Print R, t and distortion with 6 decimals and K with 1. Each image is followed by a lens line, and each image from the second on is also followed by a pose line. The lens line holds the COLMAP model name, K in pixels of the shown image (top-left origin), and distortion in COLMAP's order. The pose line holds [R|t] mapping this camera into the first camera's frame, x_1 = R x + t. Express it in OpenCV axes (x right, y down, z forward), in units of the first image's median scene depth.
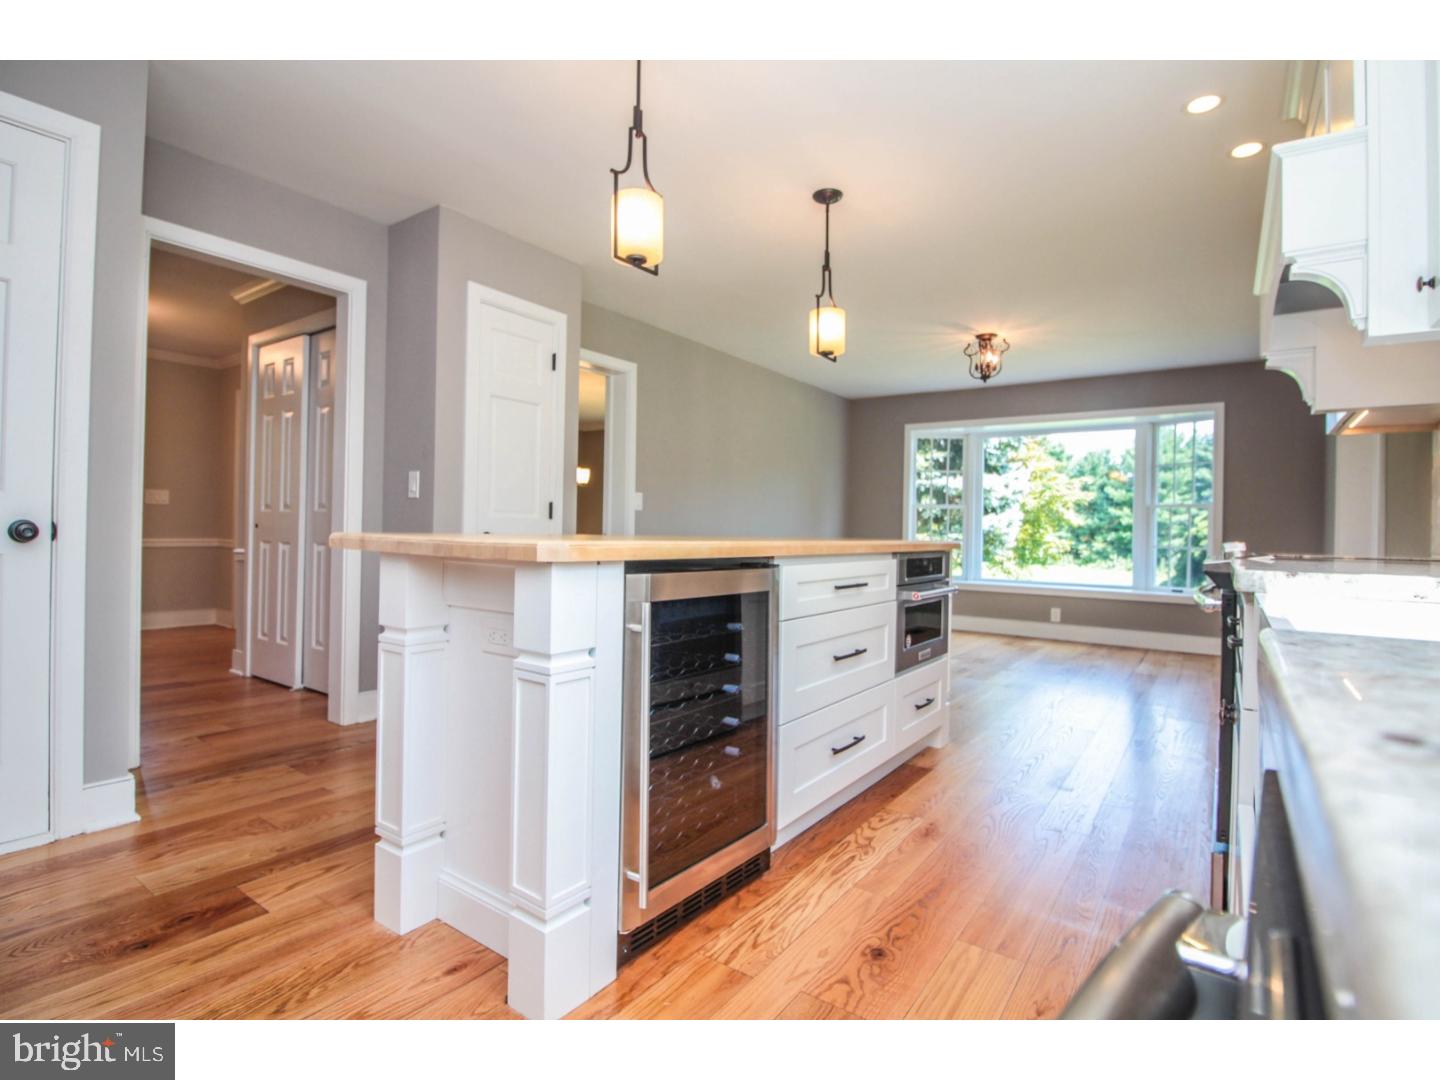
lens RADIAL K [[673.0, 0, 725.0], [0, 673.0, 536.3], [0, 0, 1]] dist [-0.018399, -0.000690]
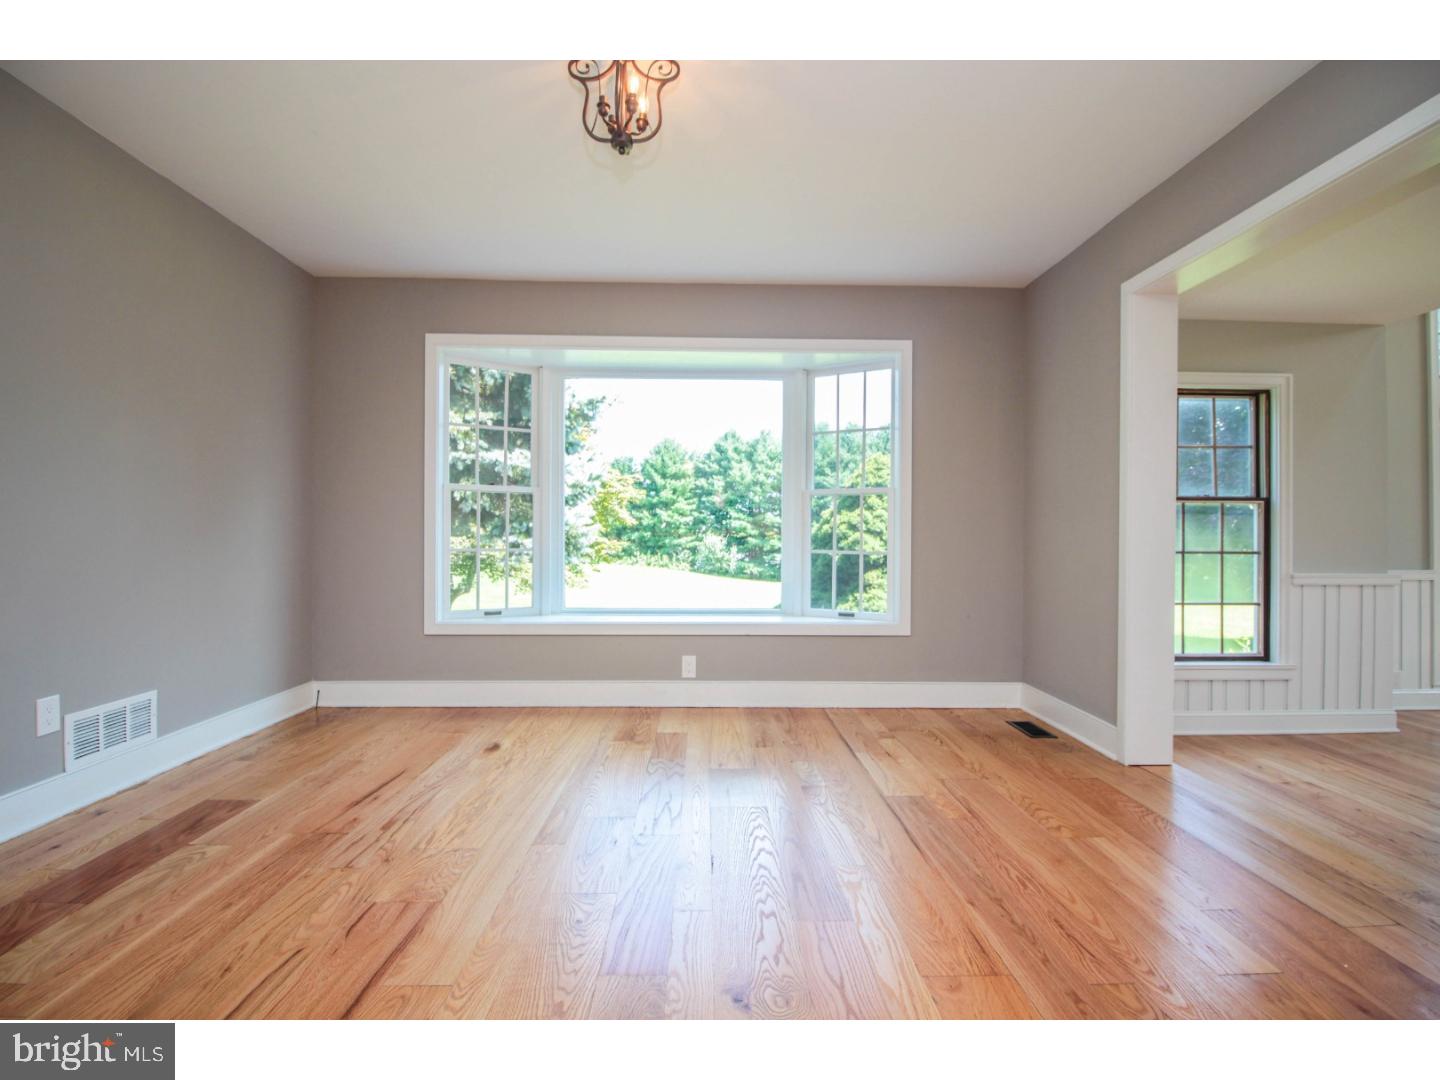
lens RADIAL K [[673.0, 0, 724.3], [0, 673.0, 544.6], [0, 0, 1]] dist [-0.018399, -0.000690]
pose [[0.790449, -0.020865, 0.612172, 0.099621], [0.014469, 0.999777, 0.015394, -0.002352], [-0.612356, -0.003310, 0.790575, 0.339511]]
